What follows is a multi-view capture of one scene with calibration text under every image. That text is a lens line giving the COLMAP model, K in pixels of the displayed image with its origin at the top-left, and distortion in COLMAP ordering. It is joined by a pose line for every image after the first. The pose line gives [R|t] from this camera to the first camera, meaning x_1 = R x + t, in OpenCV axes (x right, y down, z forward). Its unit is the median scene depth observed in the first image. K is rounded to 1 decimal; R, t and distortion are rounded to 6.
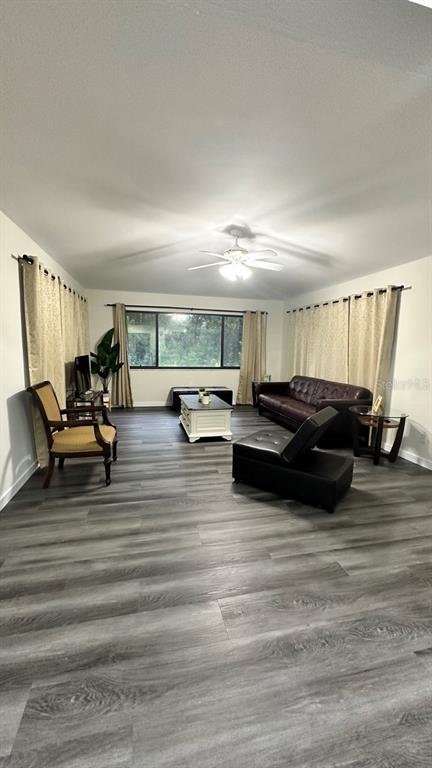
lens RADIAL K [[306.5, 0, 216.5], [0, 306.5, 385.0], [0, 0, 1]] dist [-0.007073, 0.000714]
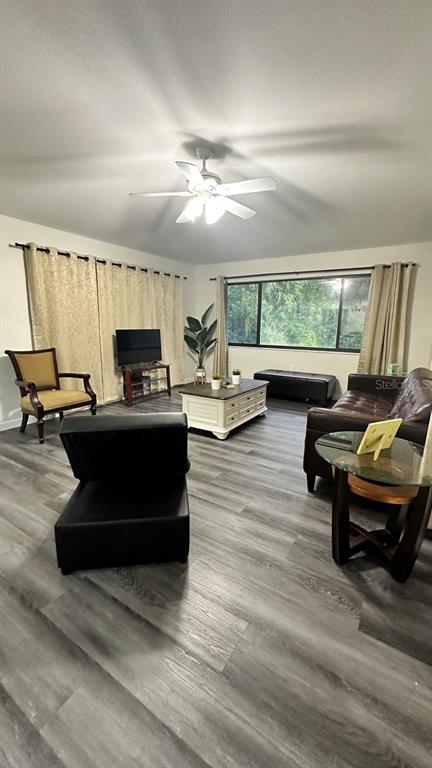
lens RADIAL K [[306.5, 0, 216.5], [0, 306.5, 385.0], [0, 0, 1]] dist [-0.007073, 0.000714]
pose [[0.700491, 0.130031, -0.701715, 0.524549], [-0.086960, 0.991486, 0.096918, -0.027910], [0.708343, -0.006869, 0.705835, 0.417657]]
